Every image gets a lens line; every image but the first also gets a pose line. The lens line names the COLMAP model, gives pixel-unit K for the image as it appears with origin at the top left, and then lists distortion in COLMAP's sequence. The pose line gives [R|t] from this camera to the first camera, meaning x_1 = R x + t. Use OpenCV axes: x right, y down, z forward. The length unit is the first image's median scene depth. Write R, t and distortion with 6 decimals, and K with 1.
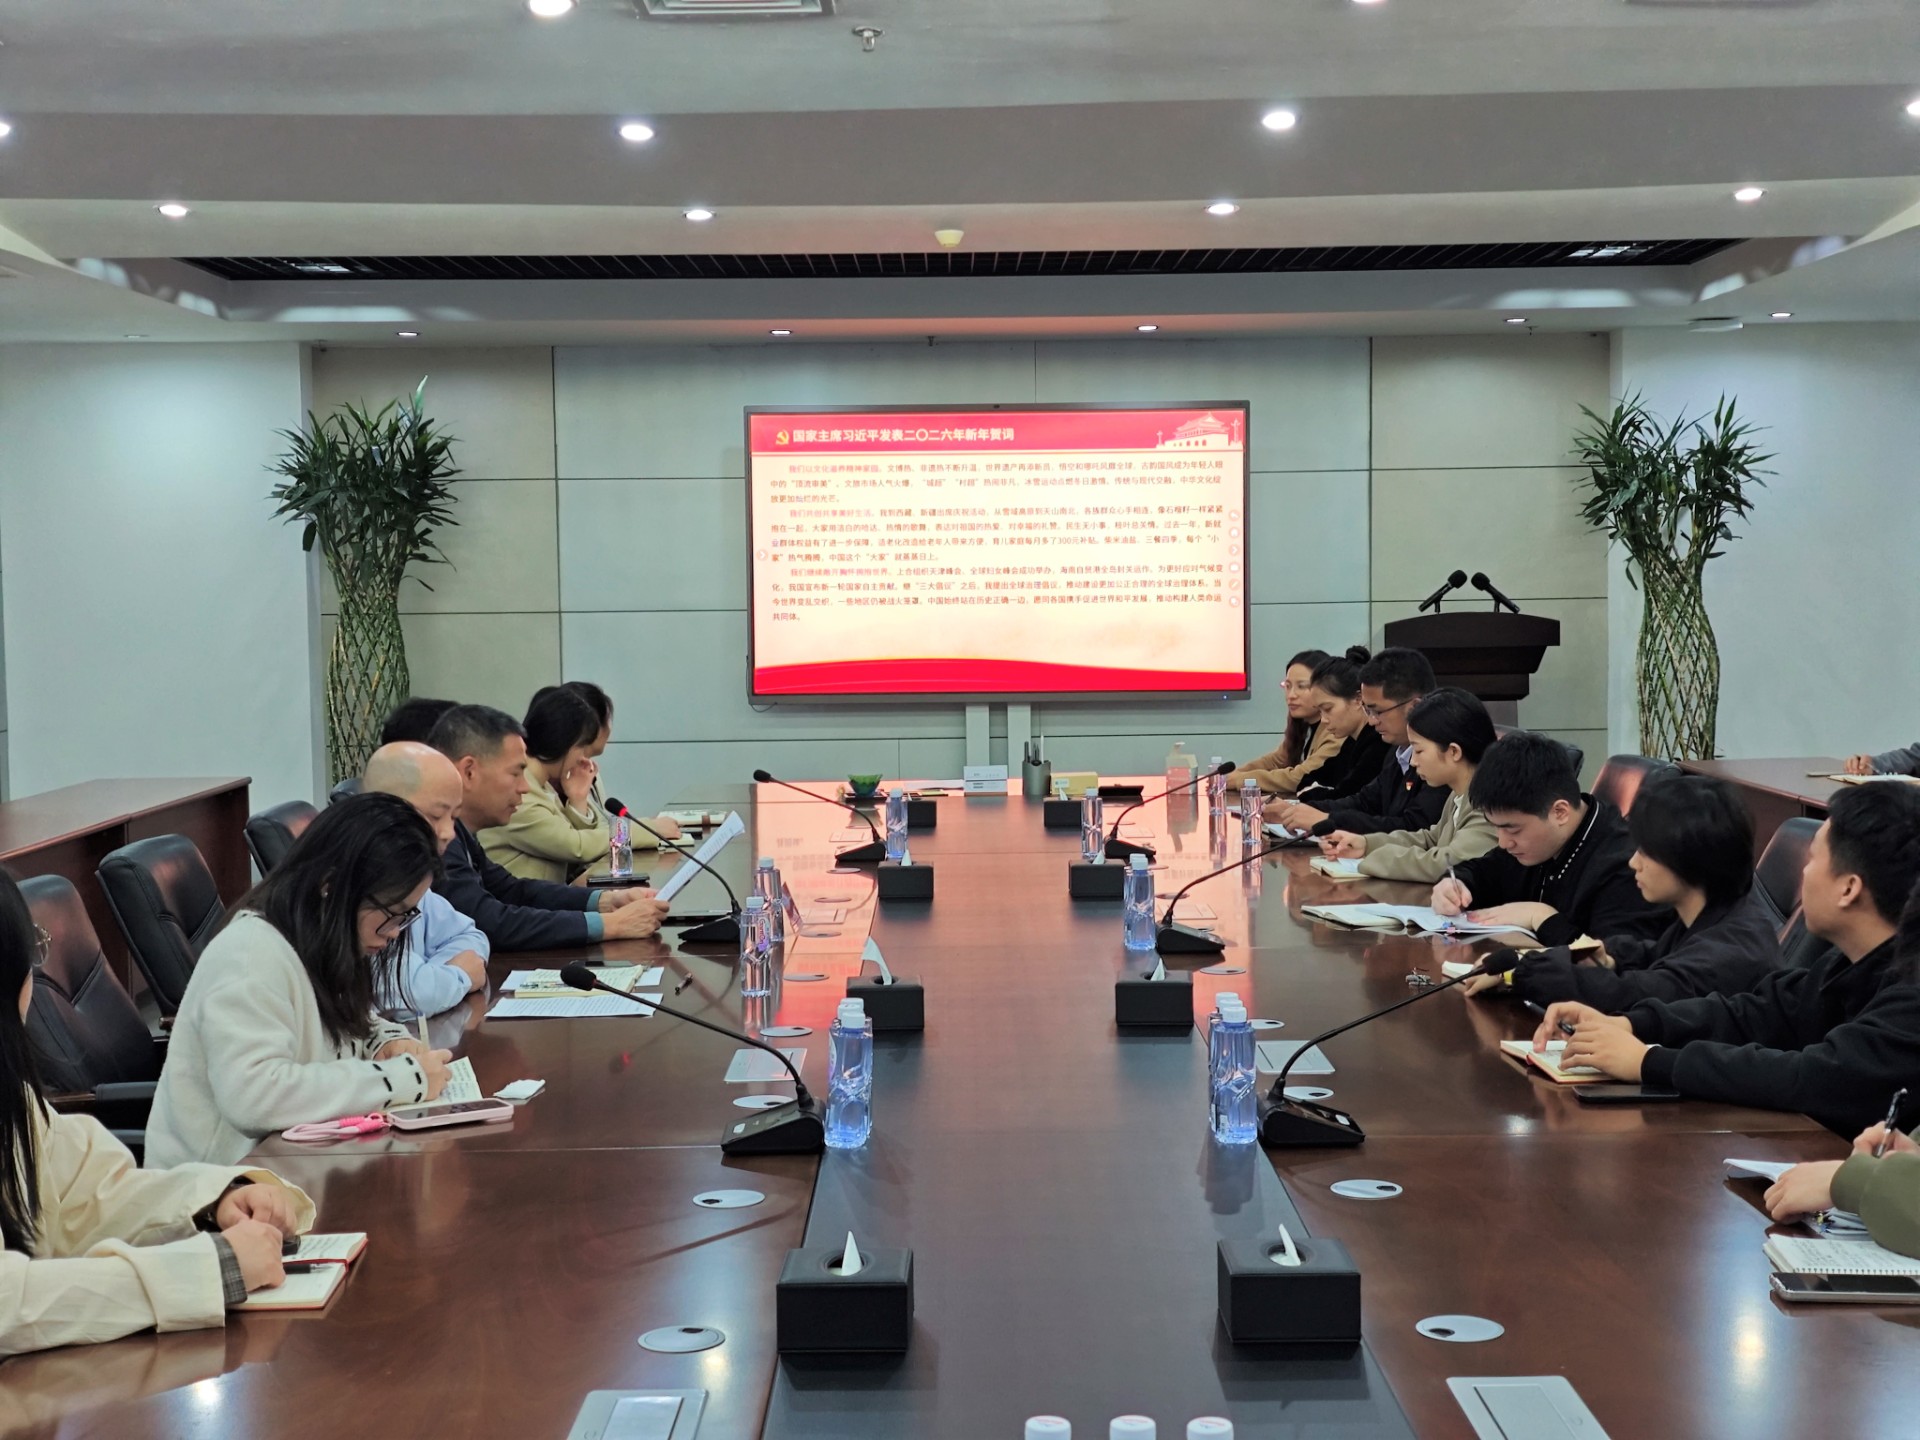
lens RADIAL K [[2625.0, 0, 974.1], [0, 2625.0, 728.3], [0, 0, 1]] dist [0.021269, 0.012024]
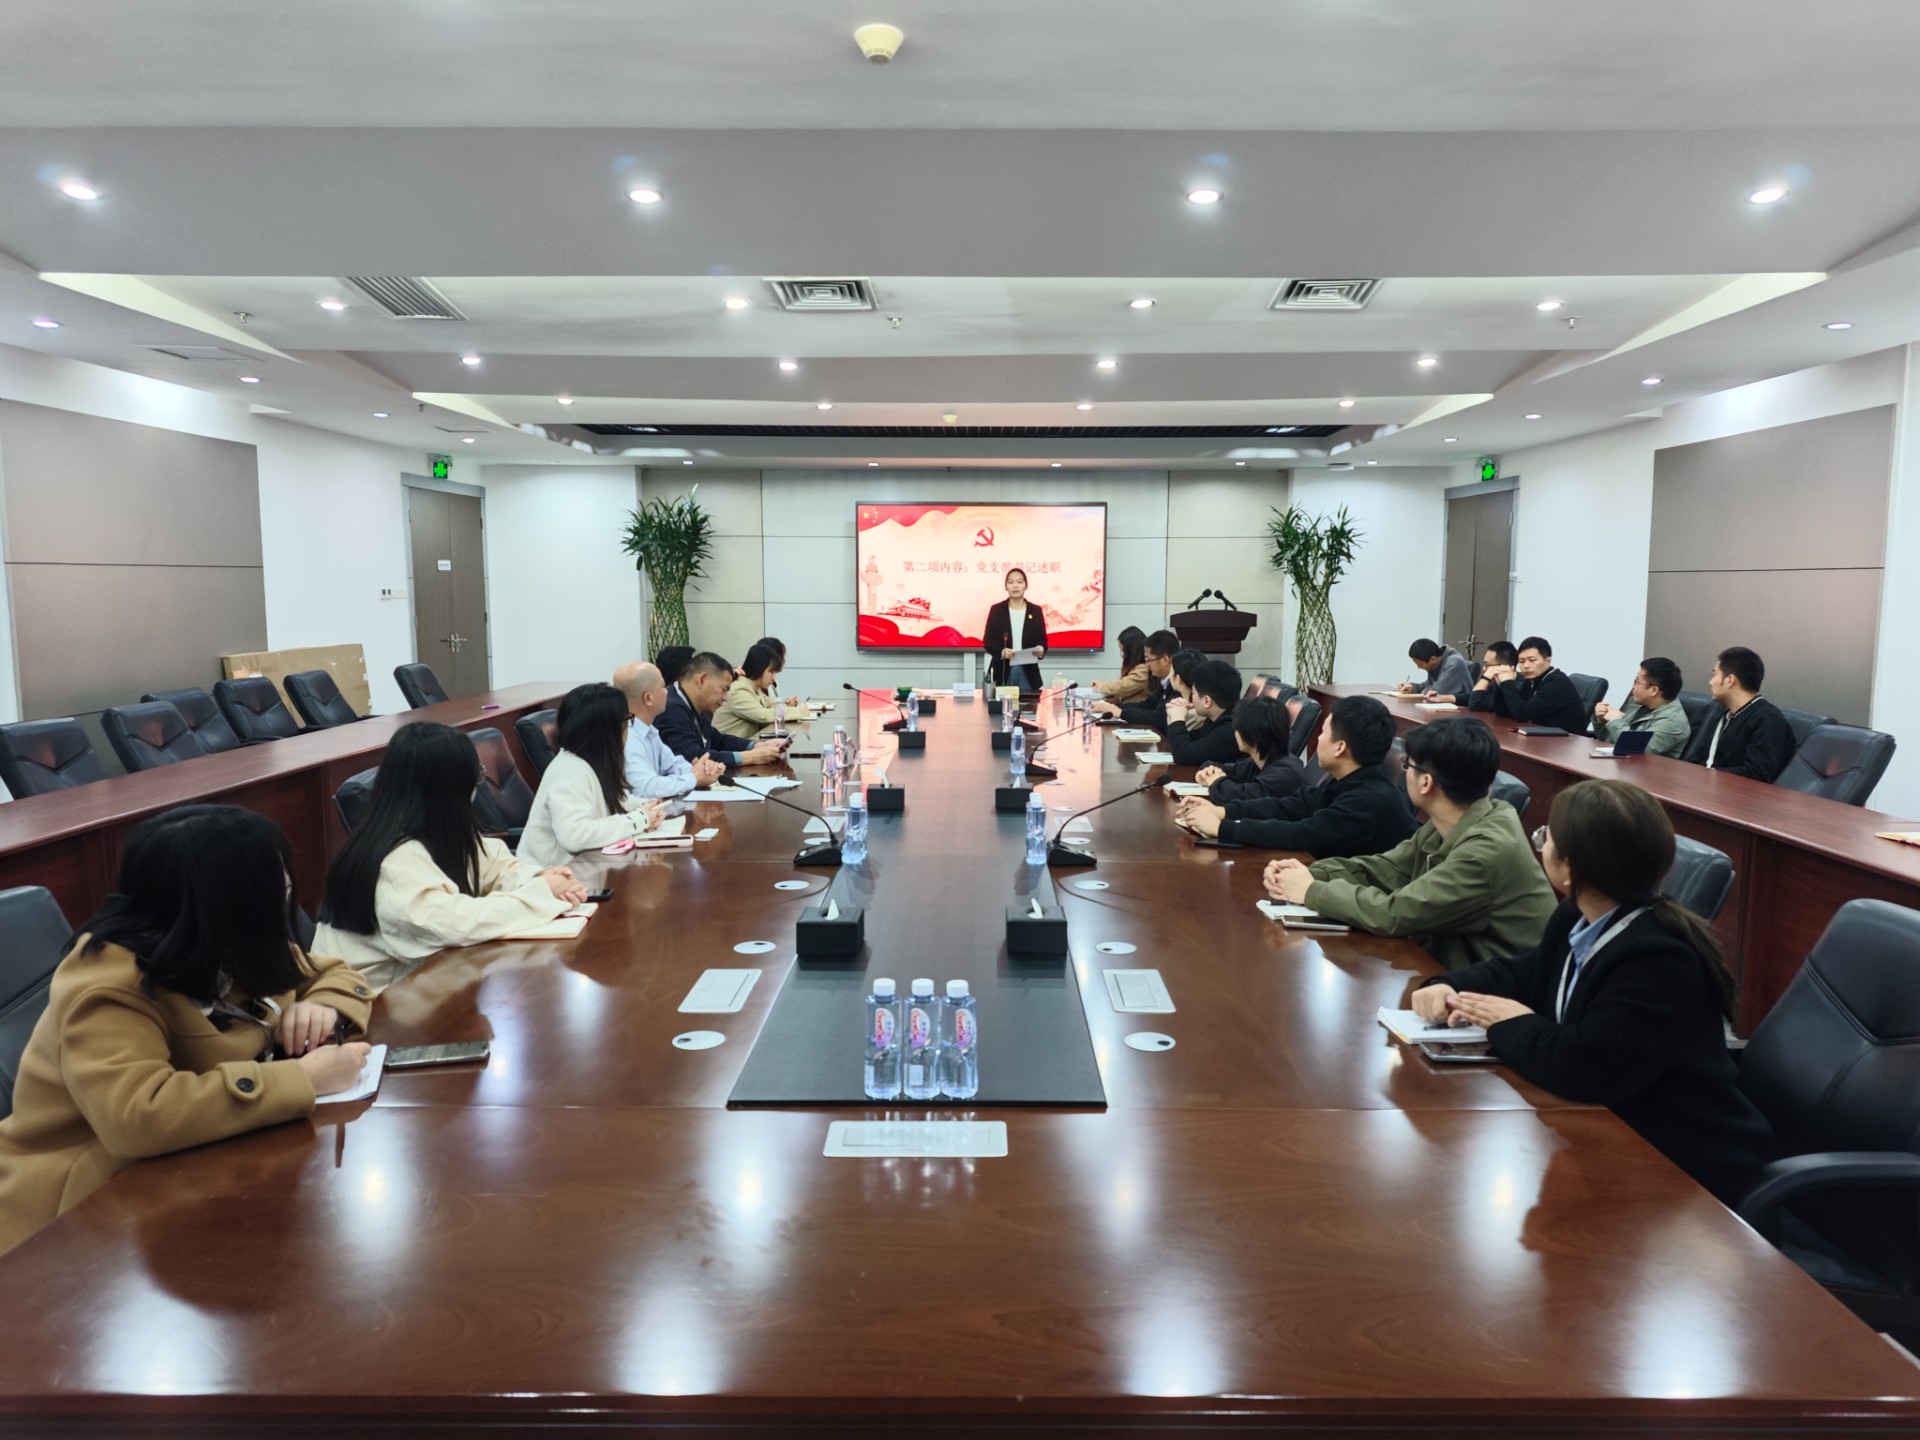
lens RADIAL K [[1311.6, 0, 979.4], [0, 1311.6, 743.0], [0, 0, 1]] dist [0.002763, -0.002540]
pose [[0.999875, 0.015000, -0.005037, 0.017113], [-0.014664, 0.998028, 0.061037, -0.000757], [0.005942, -0.060956, 0.998123, -0.013637]]
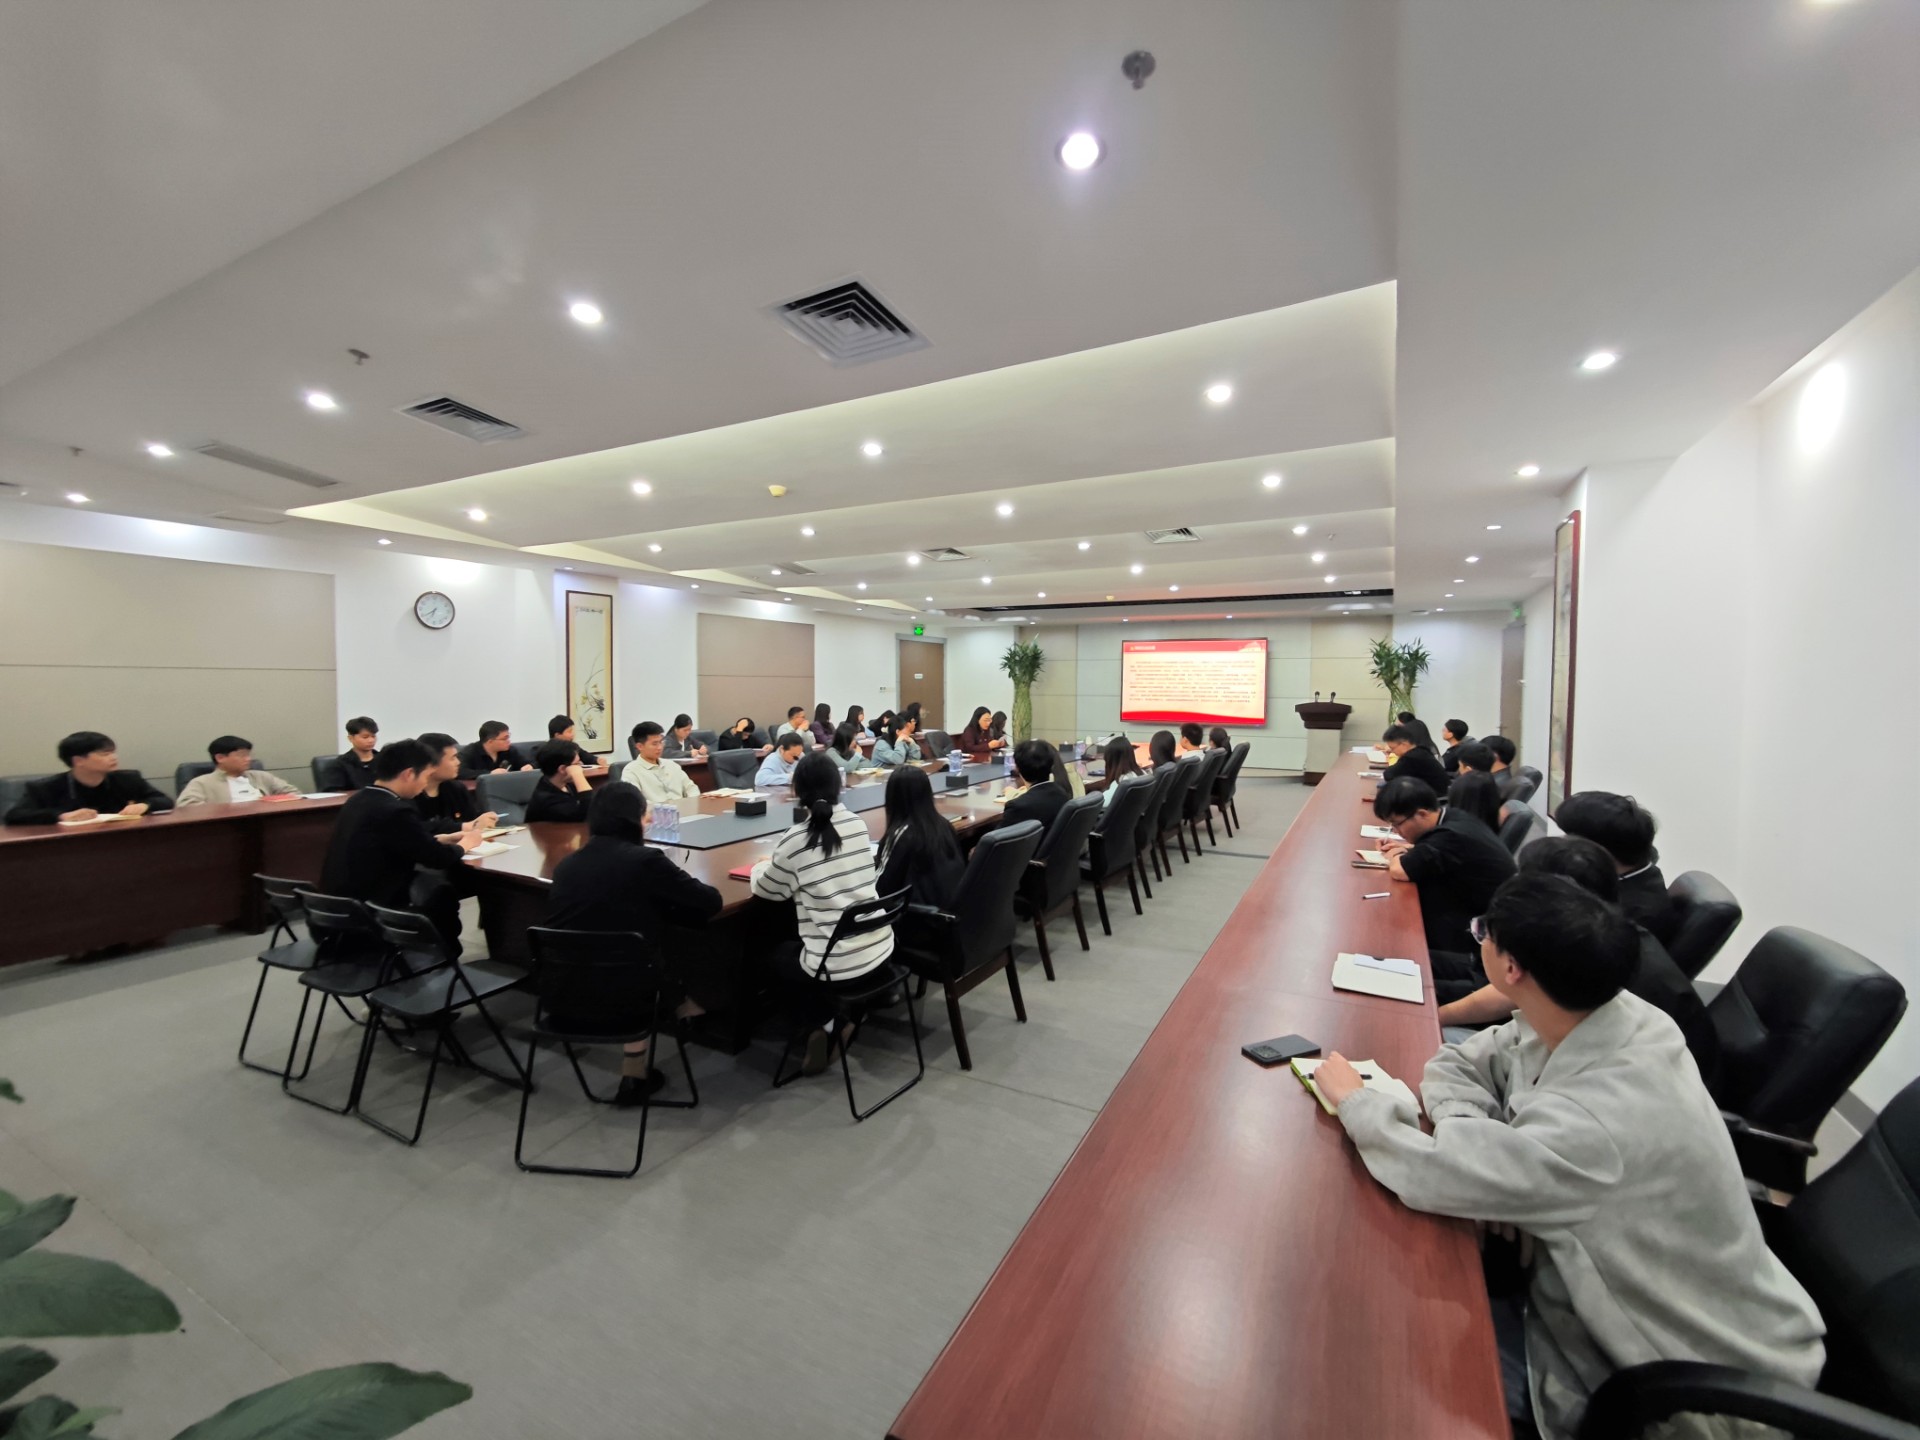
lens RADIAL K [[780.4, 0, 955.9], [0, 780.4, 718.3], [0, 0, 1]] dist [-0.018313, -0.000043]
pose [[0.878767, 0.037512, -0.475775, 0.267142], [-0.045567, 0.998947, -0.005403, 0.002150], [0.475071, 0.026428, 0.879551, -0.073826]]
